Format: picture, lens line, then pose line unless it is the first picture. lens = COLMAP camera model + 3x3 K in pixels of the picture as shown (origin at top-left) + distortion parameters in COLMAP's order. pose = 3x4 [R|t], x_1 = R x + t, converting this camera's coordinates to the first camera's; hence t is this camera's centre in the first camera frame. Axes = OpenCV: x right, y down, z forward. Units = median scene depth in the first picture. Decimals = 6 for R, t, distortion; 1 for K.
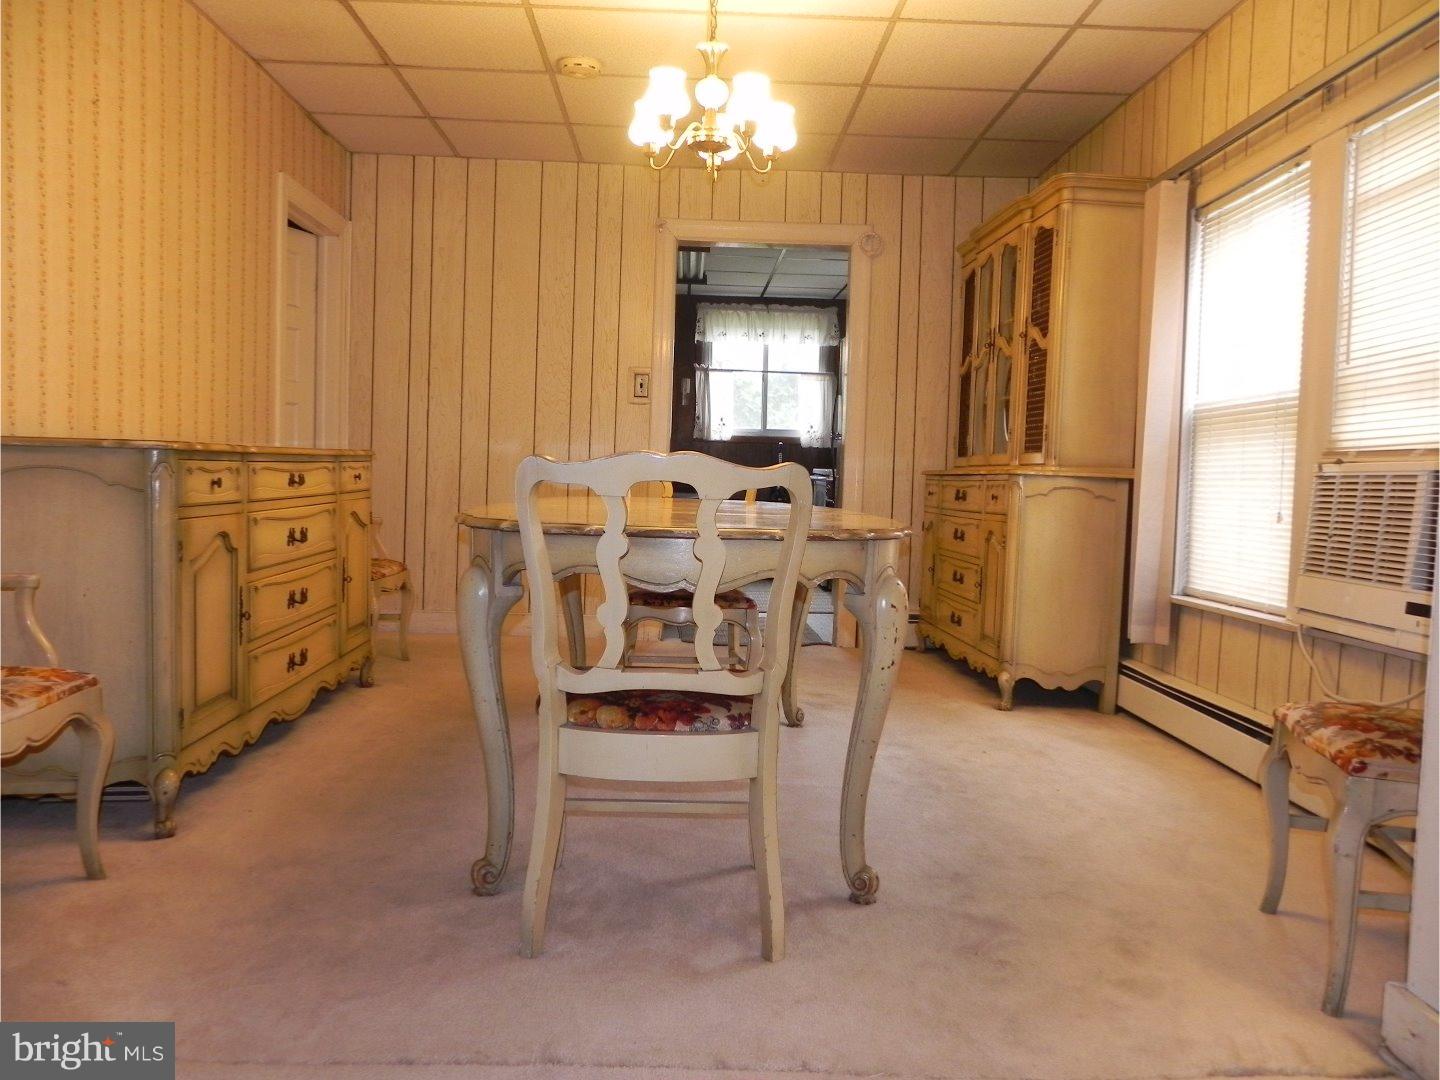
lens RADIAL K [[1075.9, 0, 724.7], [0, 1075.9, 536.0], [0, 0, 1]] dist [-0.007187, 0.002635]
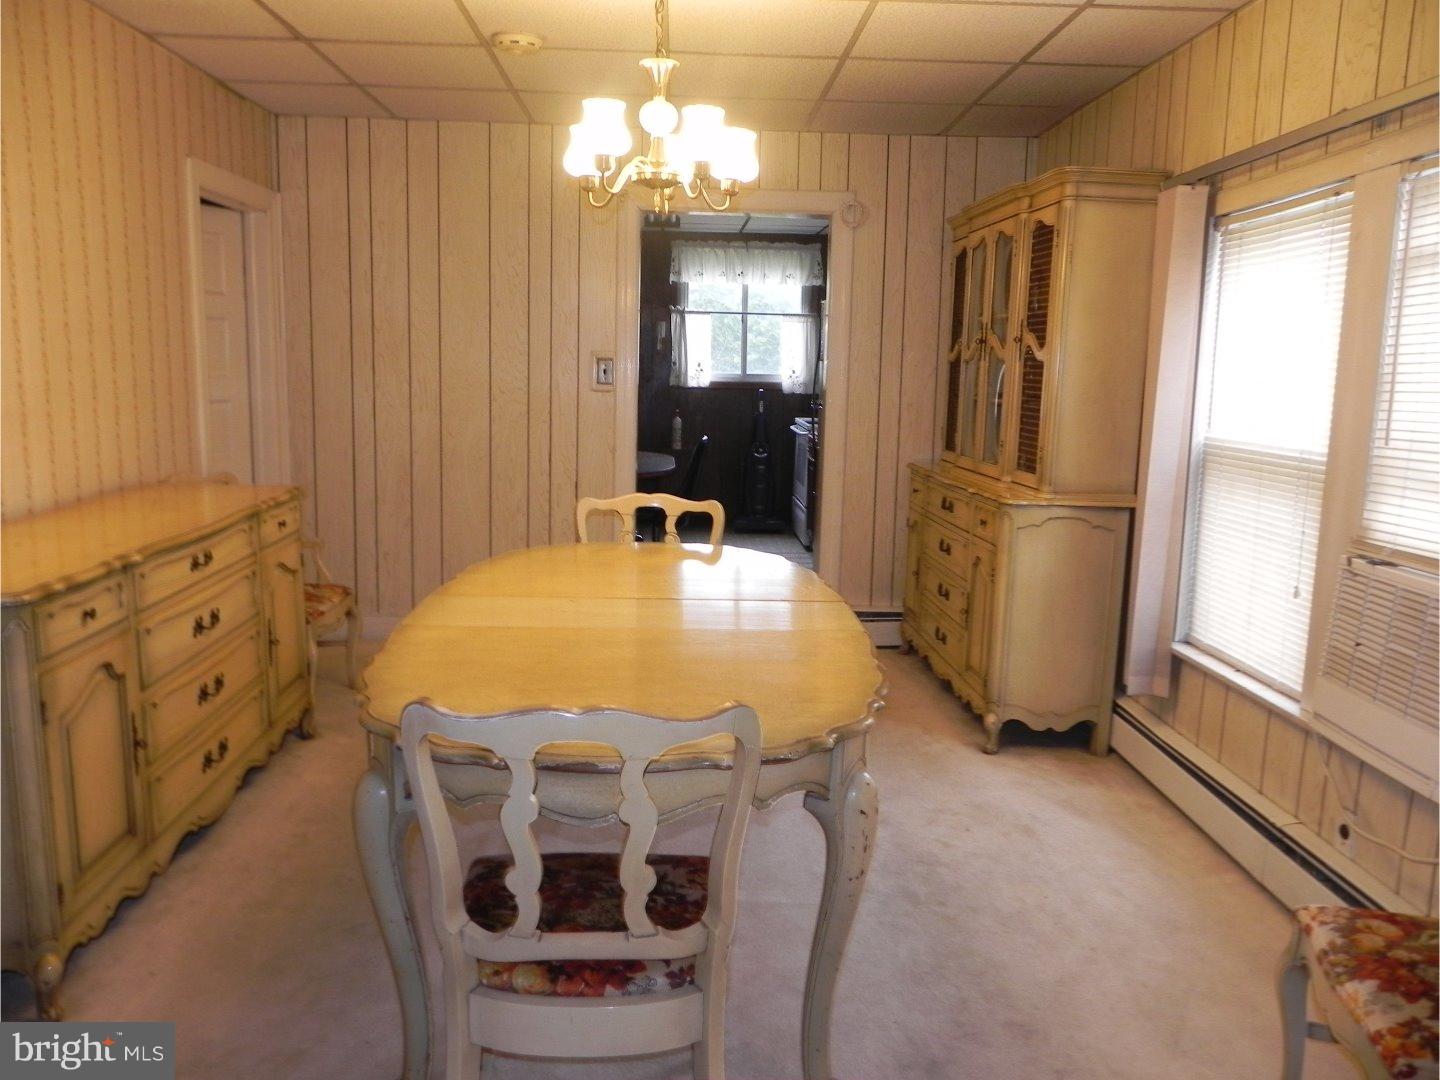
lens RADIAL K [[1075.9, 0, 724.7], [0, 1075.9, 536.0], [0, 0, 1]] dist [-0.007187, 0.002635]
pose [[0.999907, -0.009775, 0.009503, 0.021054], [0.008748, 0.994679, 0.102648, -0.125619], [-0.010456, -0.102555, 0.994672, 0.087550]]
